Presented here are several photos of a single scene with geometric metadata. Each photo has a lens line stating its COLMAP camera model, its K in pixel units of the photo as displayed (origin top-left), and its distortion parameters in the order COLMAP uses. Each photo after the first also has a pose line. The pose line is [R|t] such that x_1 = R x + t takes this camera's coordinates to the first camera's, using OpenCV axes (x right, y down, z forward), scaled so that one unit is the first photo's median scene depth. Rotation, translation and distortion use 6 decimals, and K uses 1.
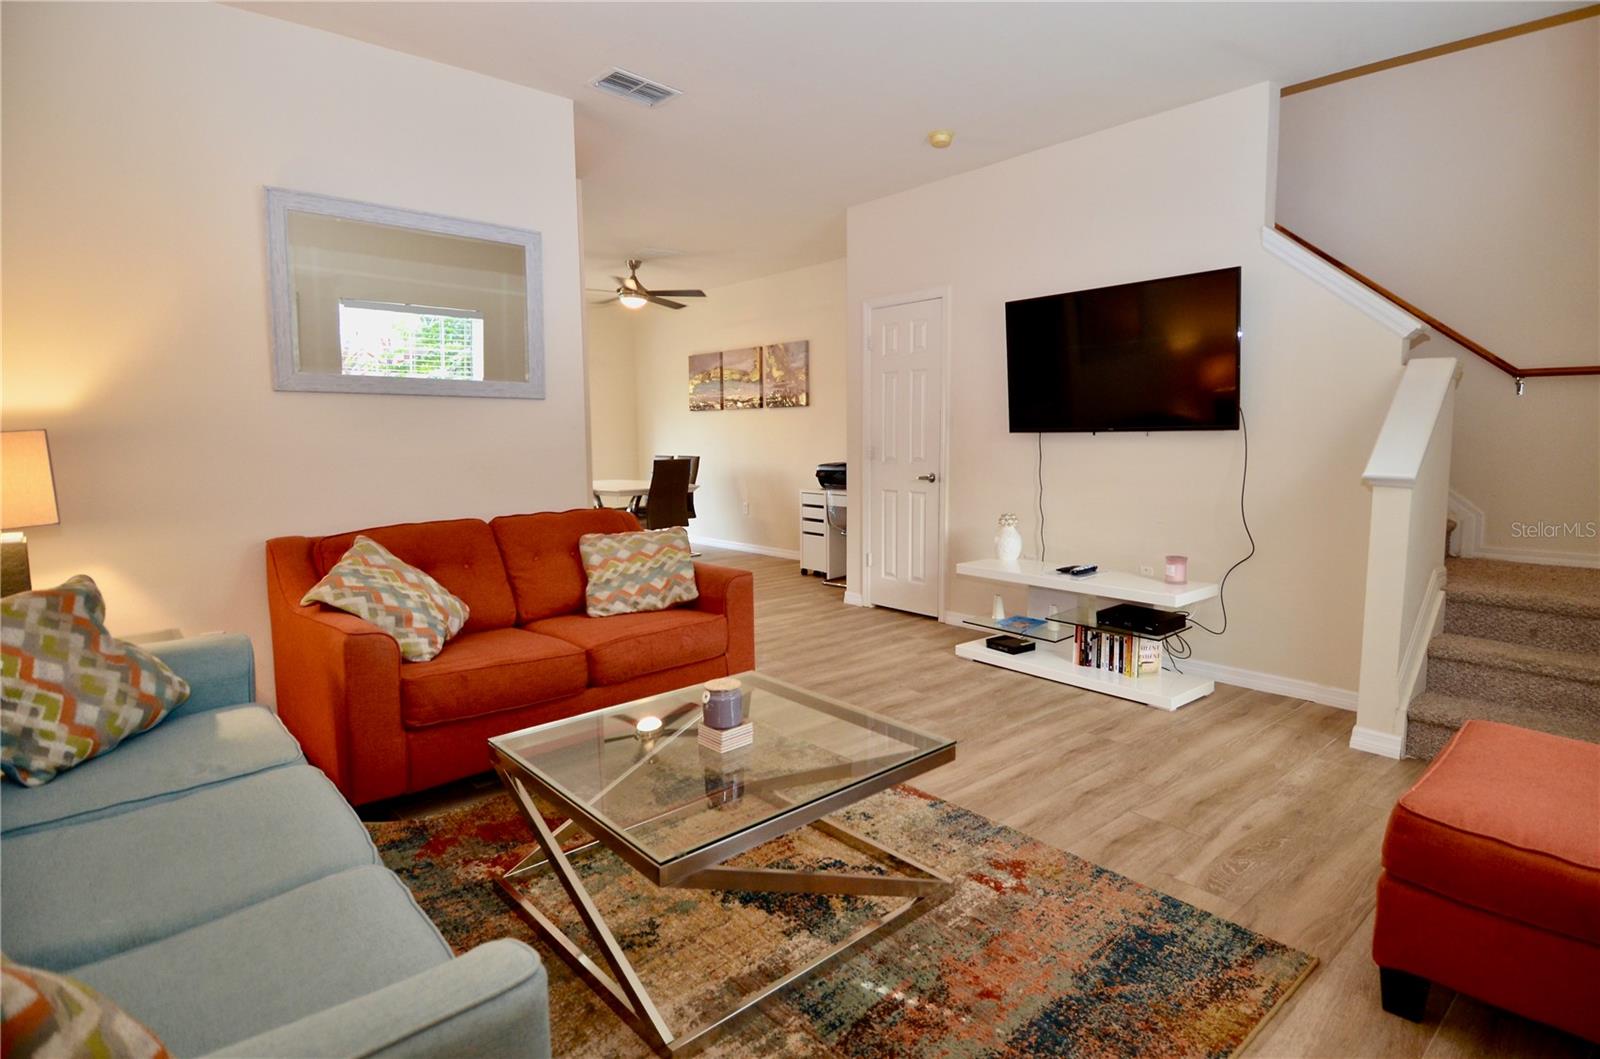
lens RADIAL K [[830.0, 0, 822.6], [0, 830.0, 518.4], [0, 0, 1]] dist [0.022924, -0.033879]
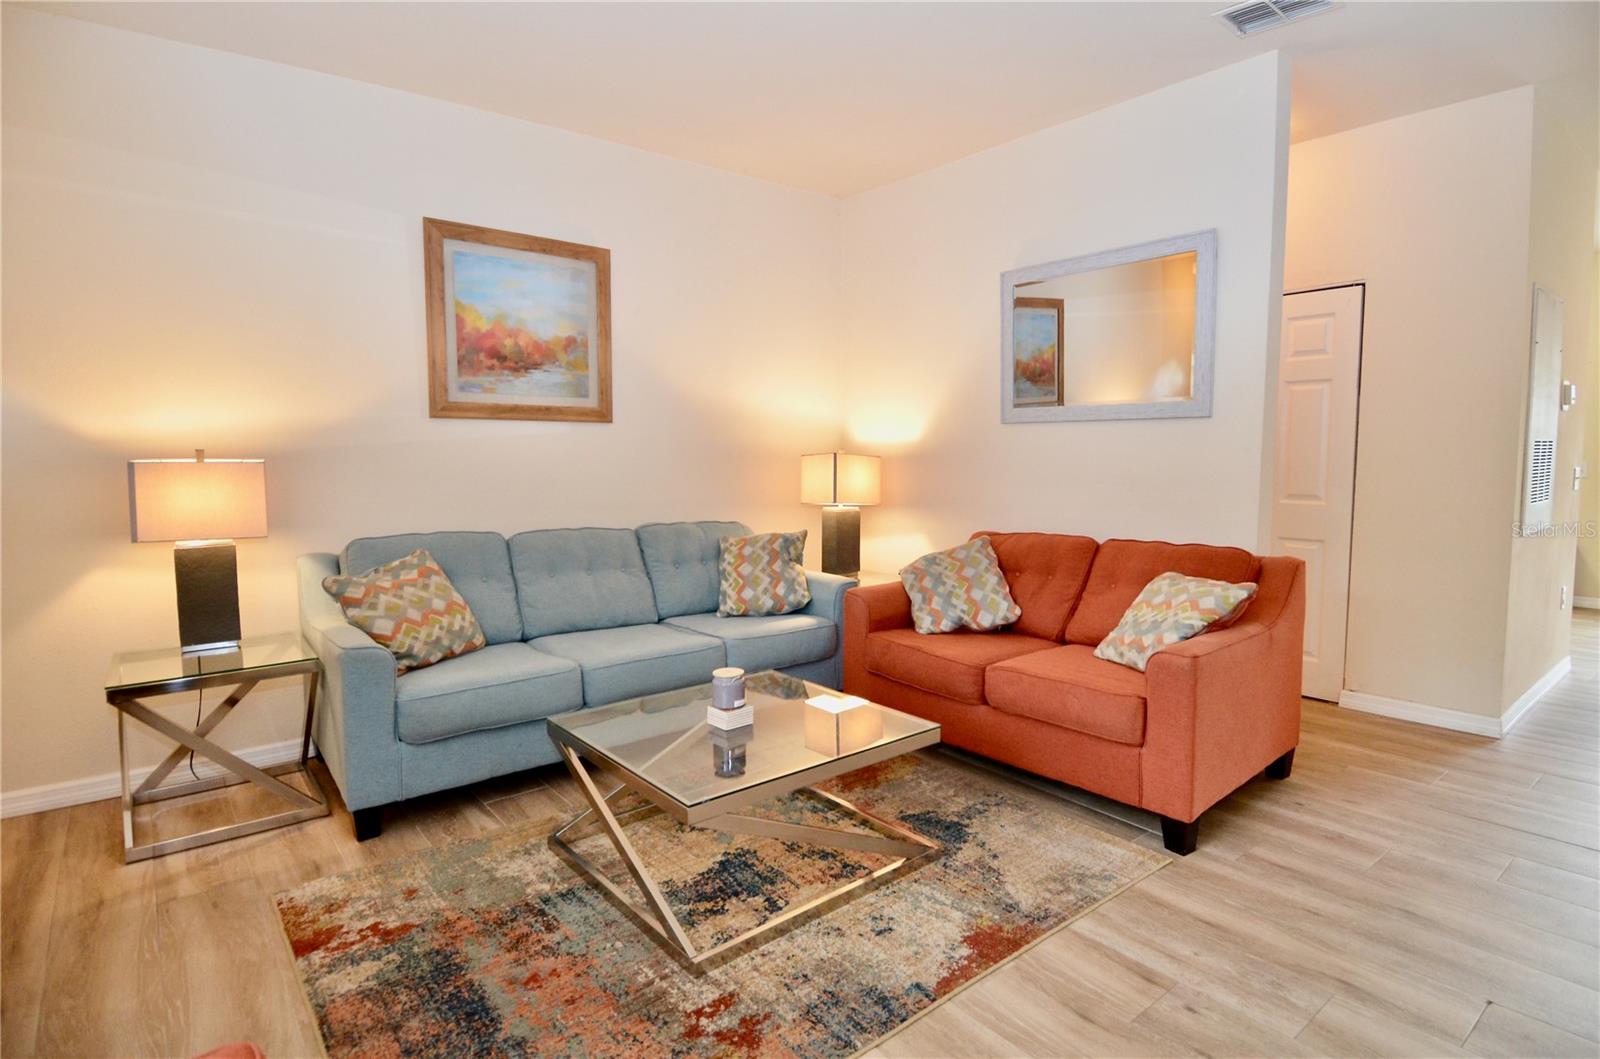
lens RADIAL K [[830.0, 0, 826.7], [0, 830.0, 519.2], [0, 0, 1]] dist [0.022924, -0.033879]
pose [[-0.039065, 0.091251, -0.995061, 1.024326], [-0.099437, 0.990524, 0.094739, -0.143501], [0.994277, 0.102647, -0.029621, 1.137247]]
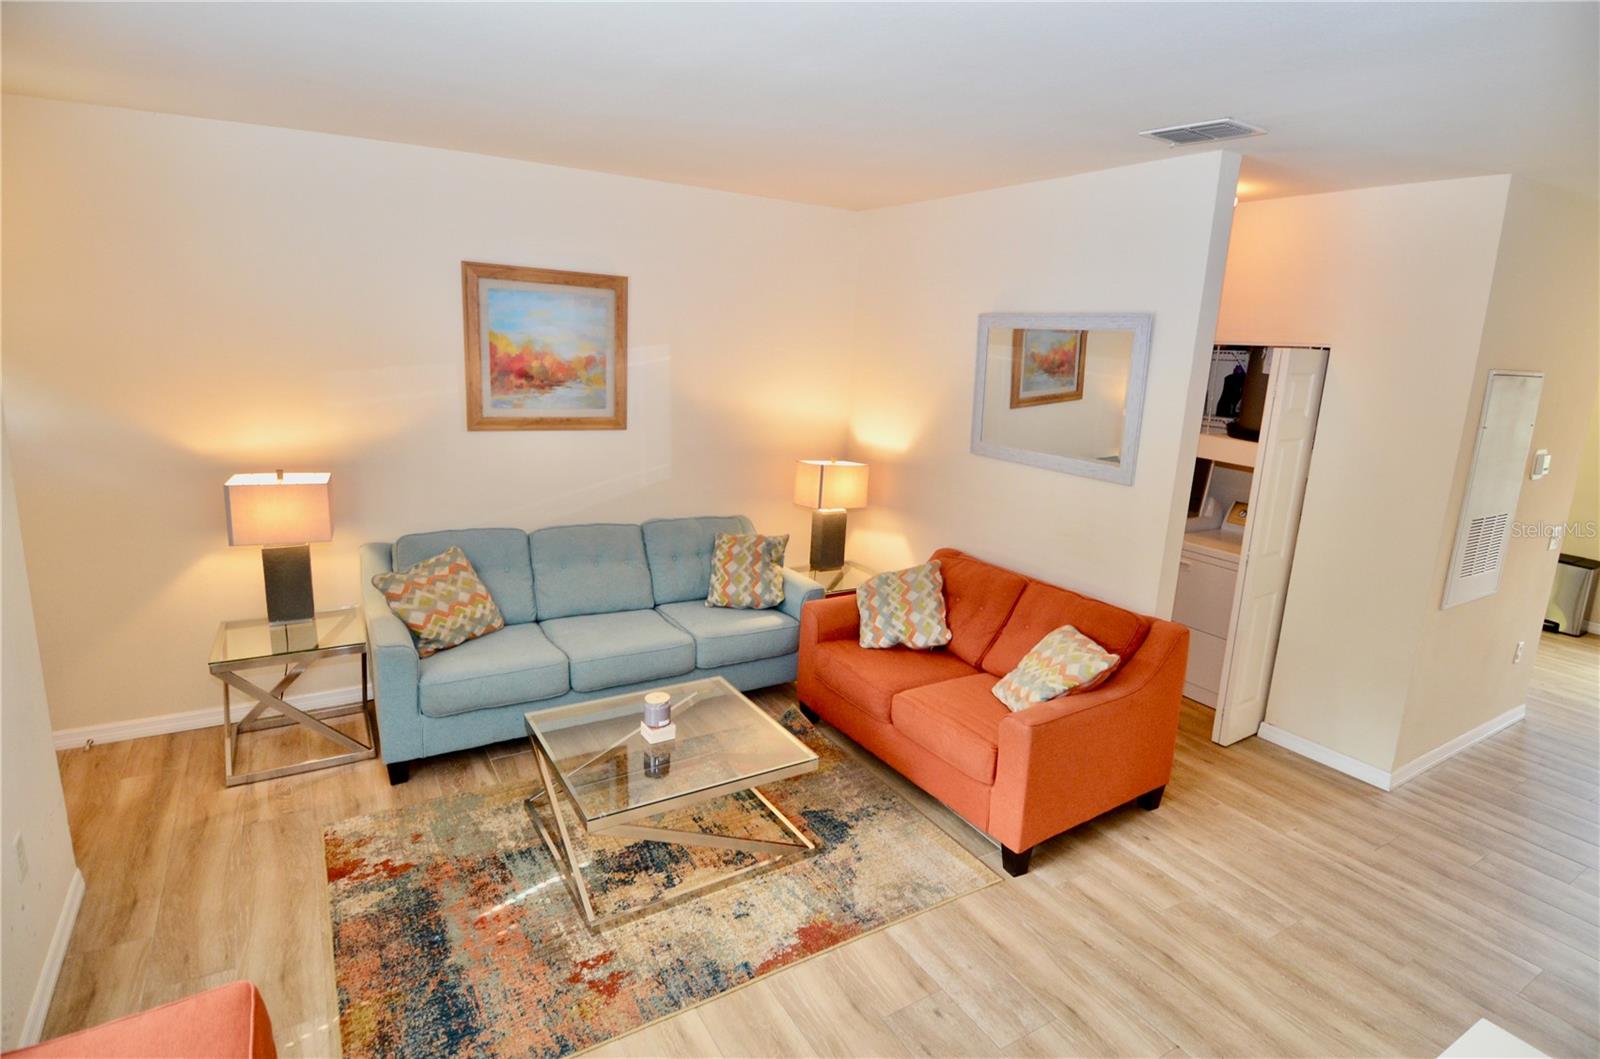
lens RADIAL K [[830.0, 0, 828.3], [0, 830.0, 518.1], [0, 0, 1]] dist [0.022924, -0.033879]
pose [[-0.168460, 0.208215, -0.963466, 1.195522], [-0.149192, 0.960789, 0.233722, -0.506810], [0.974353, 0.183115, -0.130791, 1.420583]]
